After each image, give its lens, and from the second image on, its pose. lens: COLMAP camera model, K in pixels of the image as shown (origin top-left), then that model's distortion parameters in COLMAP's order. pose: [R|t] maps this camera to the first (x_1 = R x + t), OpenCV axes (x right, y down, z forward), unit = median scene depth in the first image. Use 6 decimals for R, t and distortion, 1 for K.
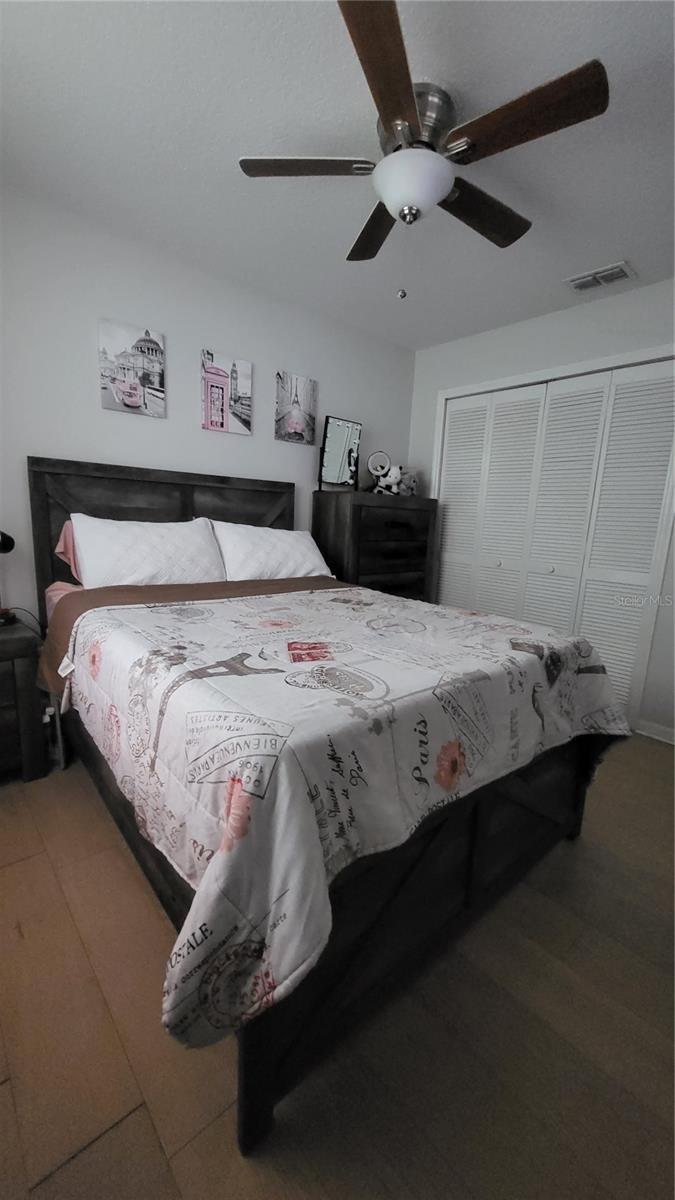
lens RADIAL K [[470.8, 0, 338.2], [0, 470.8, 606.2], [0, 0, 1]] dist [0.000068, 0.000015]
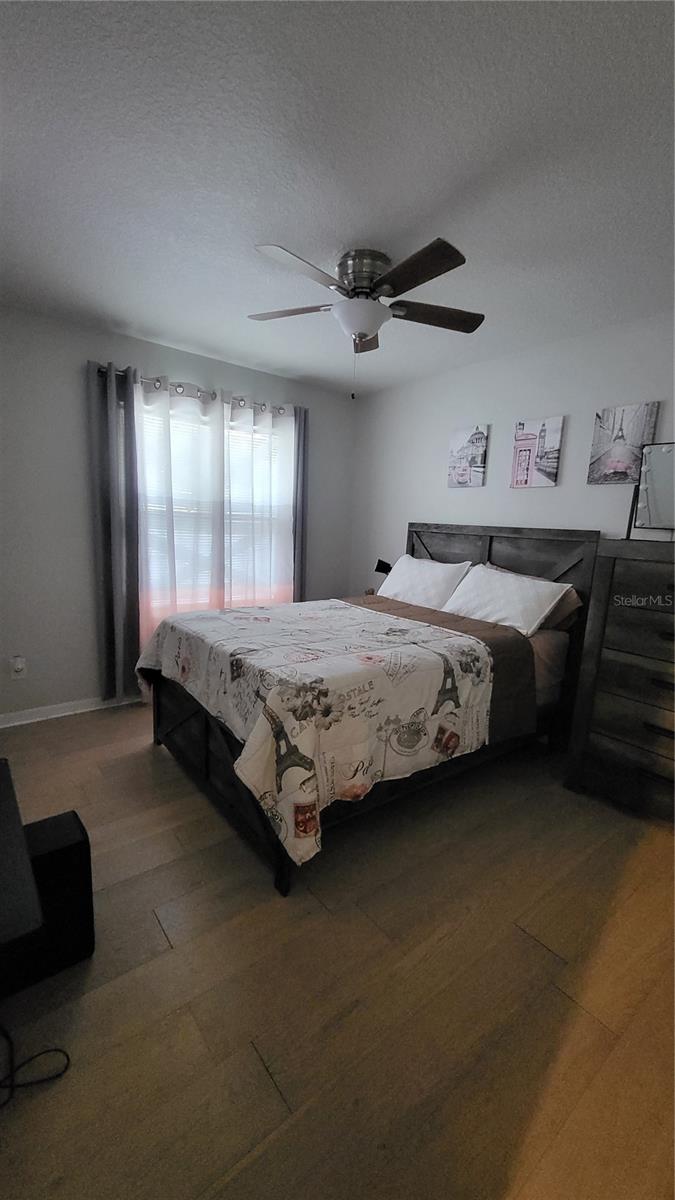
lens RADIAL K [[470.8, 0, 338.2], [0, 470.8, 606.2], [0, 0, 1]] dist [0.000068, 0.000015]
pose [[-0.044276, 0.130610, -0.990445, 0.993800], [-0.233052, 0.962713, 0.137371, -0.167064], [0.971456, 0.236907, -0.012186, 0.714032]]
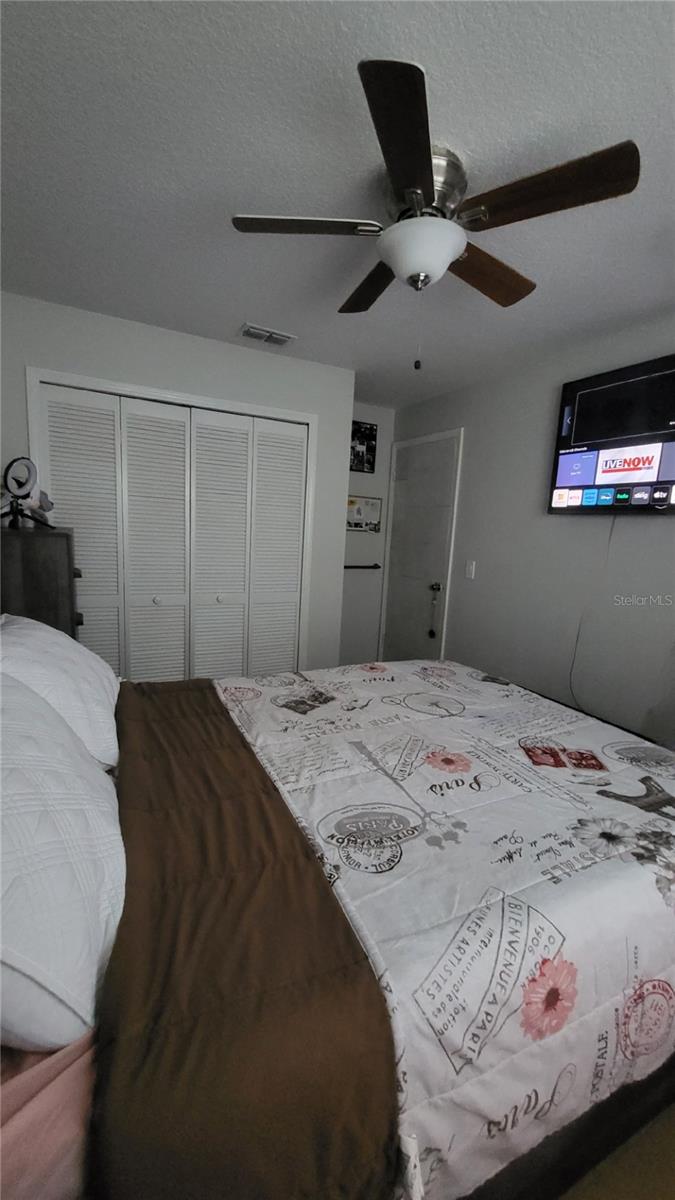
lens RADIAL K [[470.8, 0, 338.2], [0, 470.8, 606.2], [0, 0, 1]] dist [0.000068, 0.000015]
pose [[0.252308, -0.195208, 0.947753, -0.561268], [0.145864, 0.975921, 0.162178, -0.237319], [-0.956590, 0.097325, 0.274706, 0.601608]]
